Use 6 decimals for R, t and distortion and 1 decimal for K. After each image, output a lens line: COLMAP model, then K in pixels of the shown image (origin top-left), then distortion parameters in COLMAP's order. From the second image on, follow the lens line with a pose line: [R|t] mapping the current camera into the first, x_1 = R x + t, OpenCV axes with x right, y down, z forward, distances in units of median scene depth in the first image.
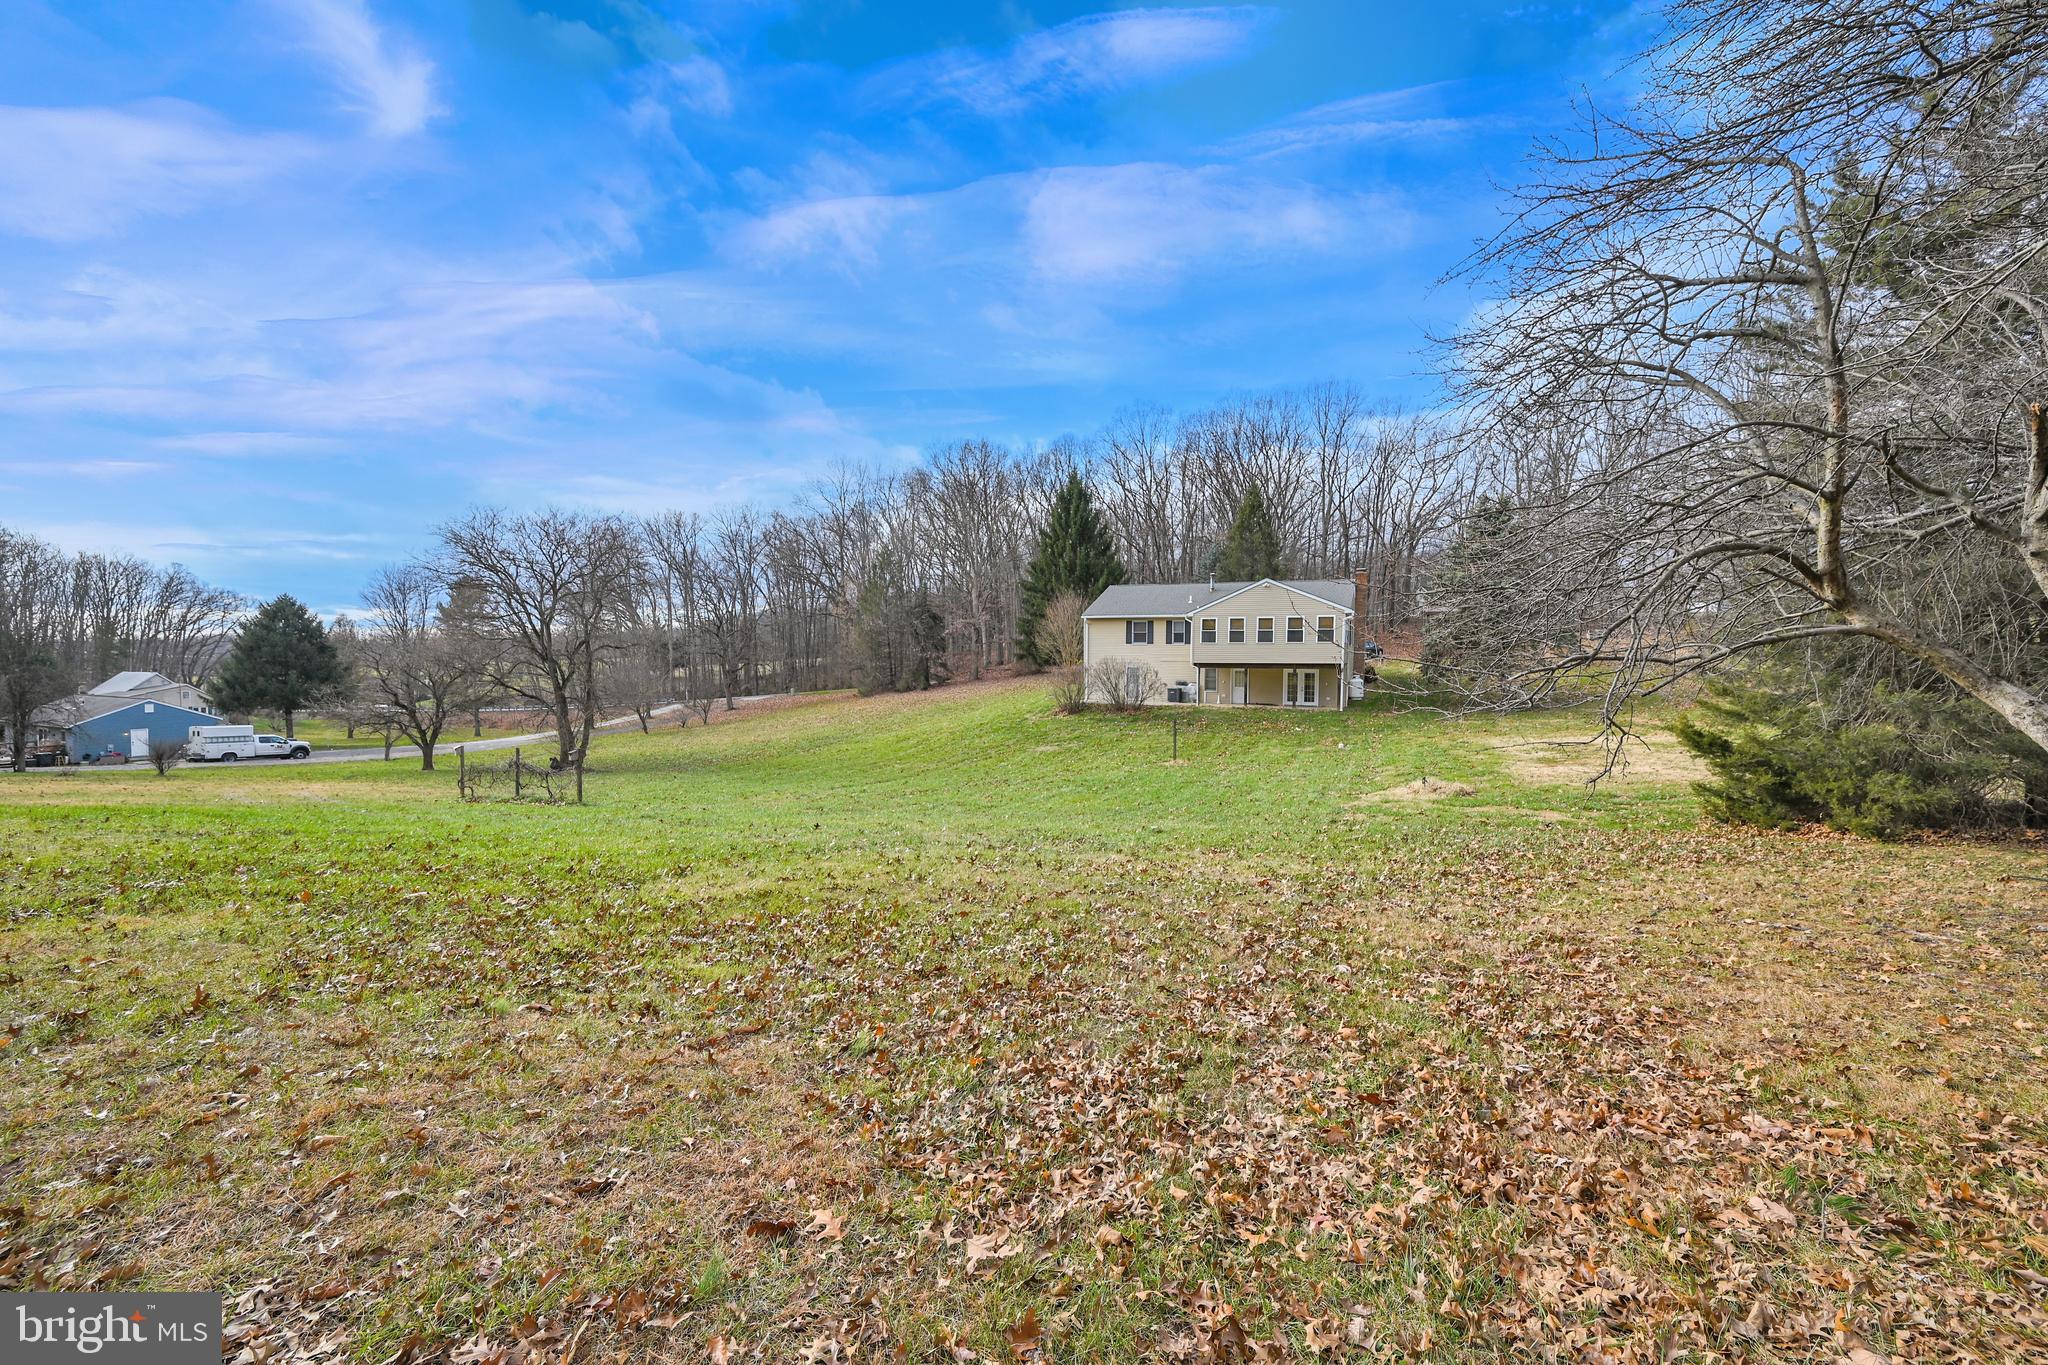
lens RADIAL K [[809.8, 0, 1036.2], [0, 809.8, 679.3], [0, 0, 1]] dist [-0.001694, 0.000685]
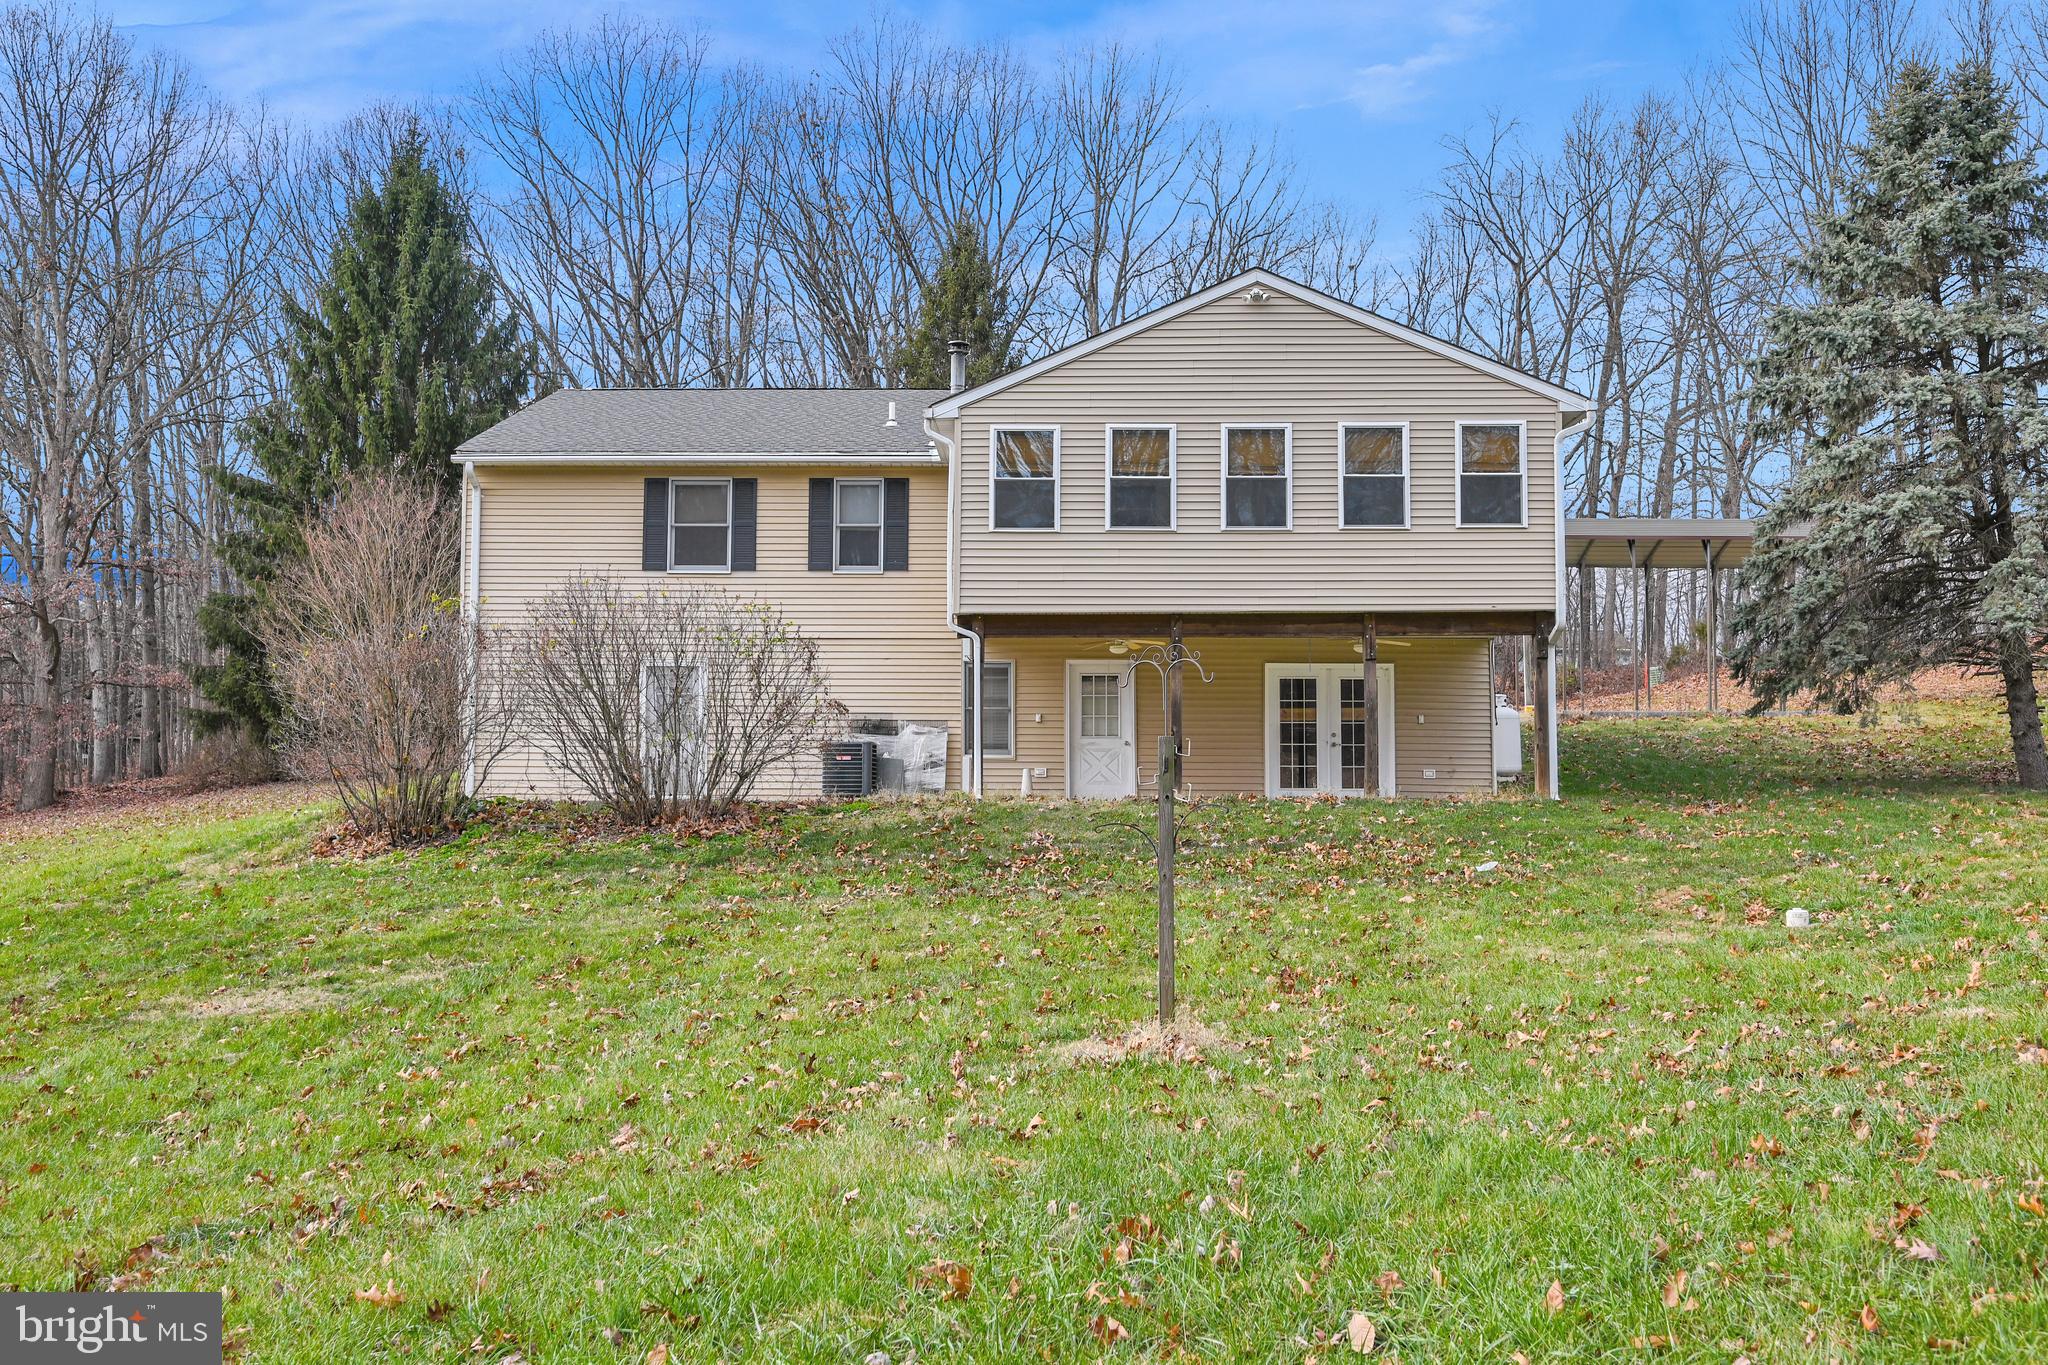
lens RADIAL K [[1794.7, 0, 1041.8], [0, 1794.7, 683.6], [0, 0, 1]] dist [0.003182, -0.016119]
pose [[0.922567, 0.023430, 0.385124, 0.014896], [0.014937, 0.995237, -0.096330, 0.047965], [-0.385547, 0.094623, 0.917823, 0.488488]]
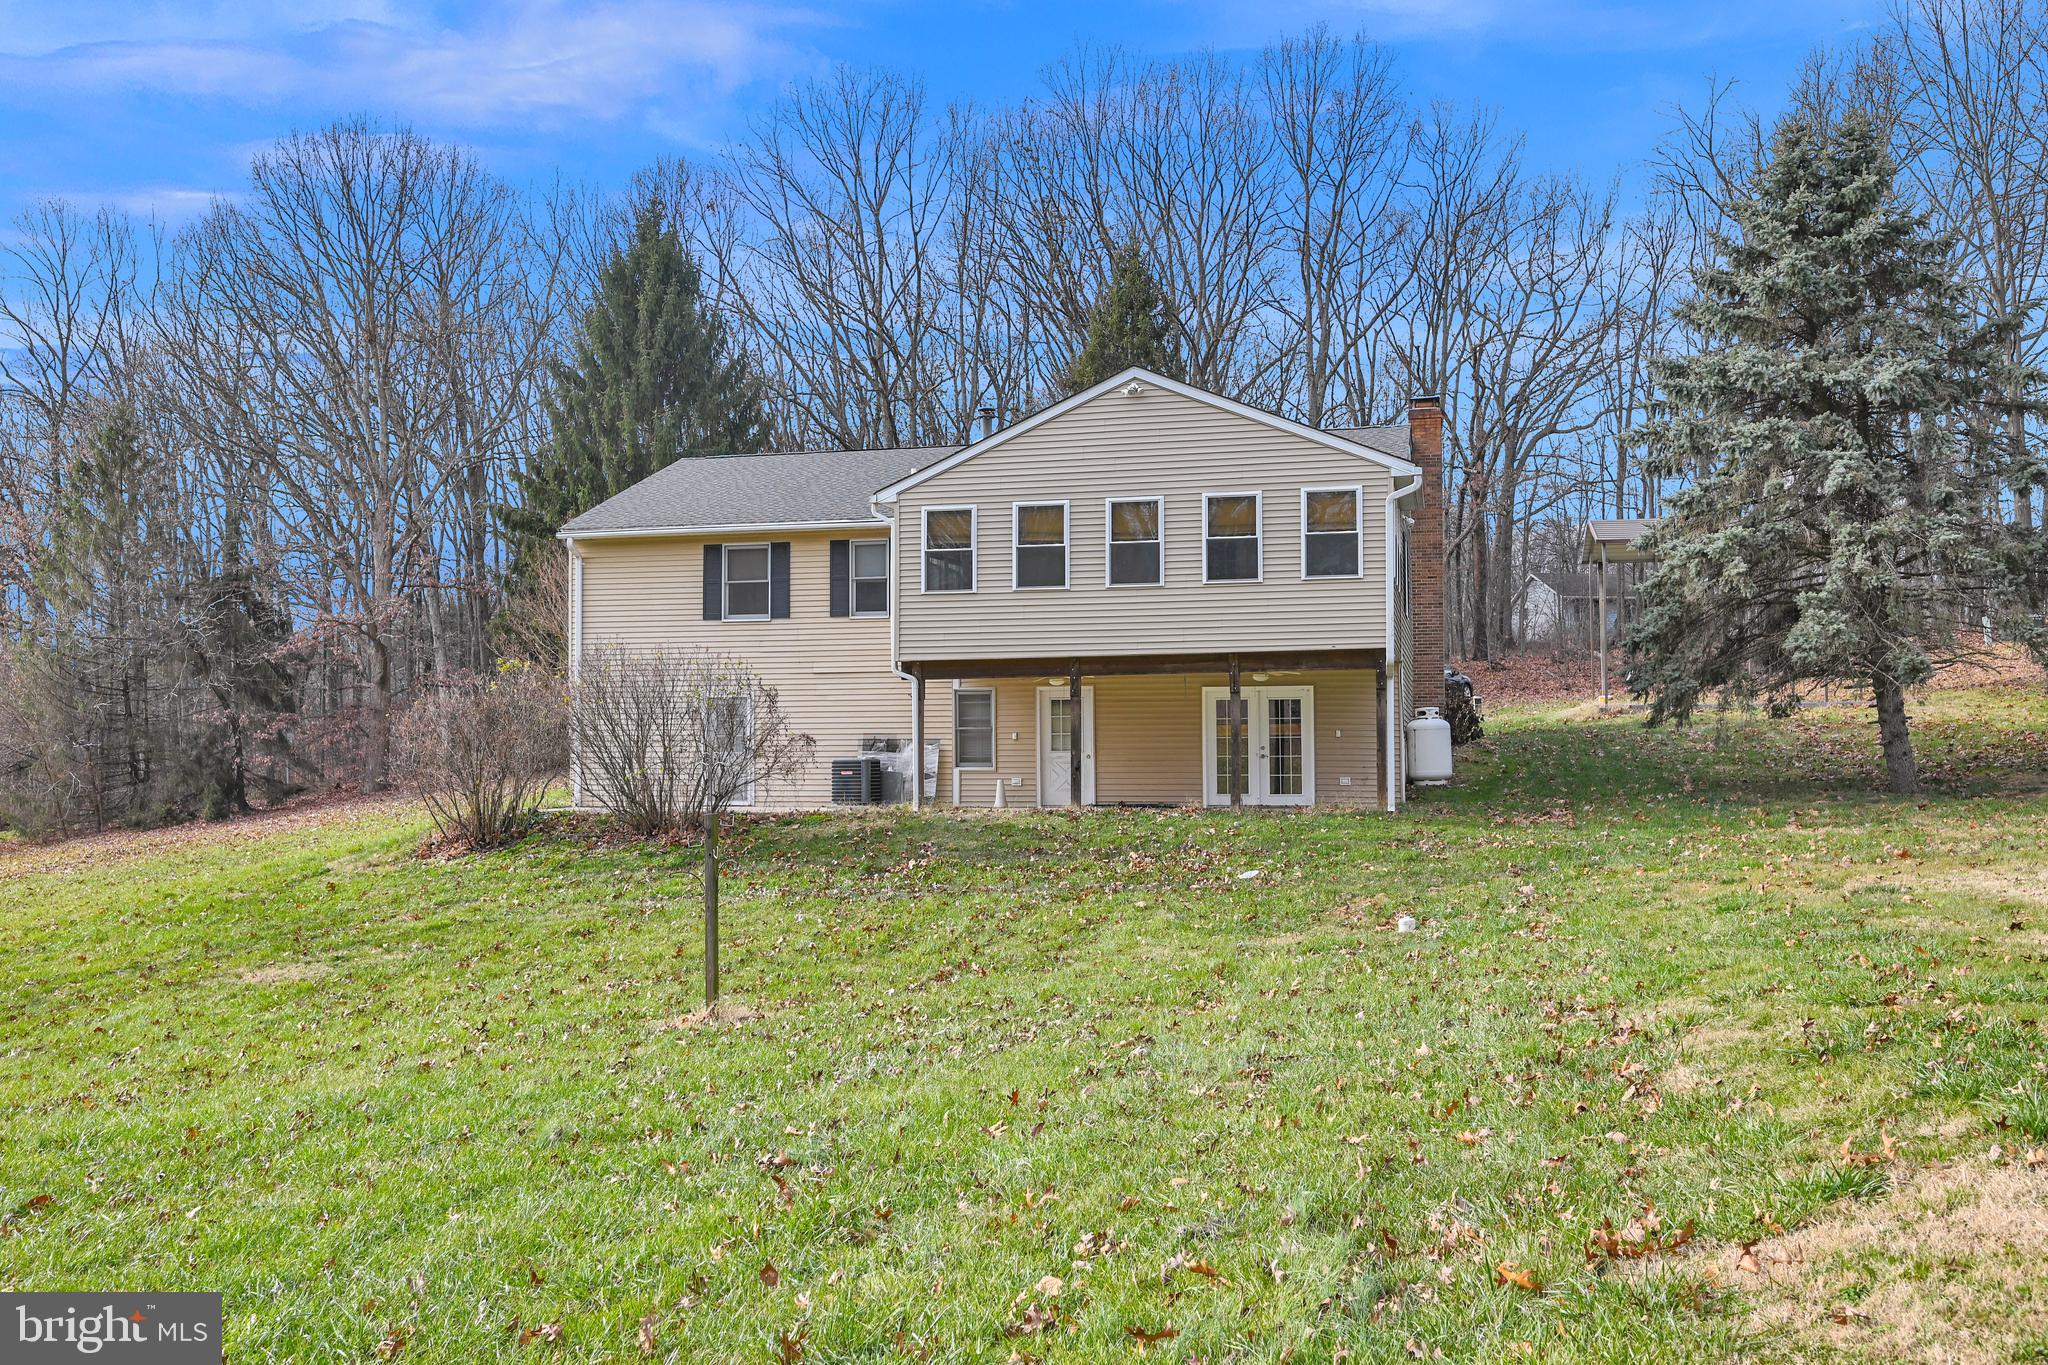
lens RADIAL K [[1794.7, 0, 1018.9], [0, 1794.7, 676.8], [0, 0, 1]] dist [0.003182, -0.016119]
pose [[0.984336, -0.003397, 0.176269, 0.116276], [0.017509, 0.996755, -0.078563, 0.034808], [-0.175430, 0.080418, 0.981202, 0.342565]]
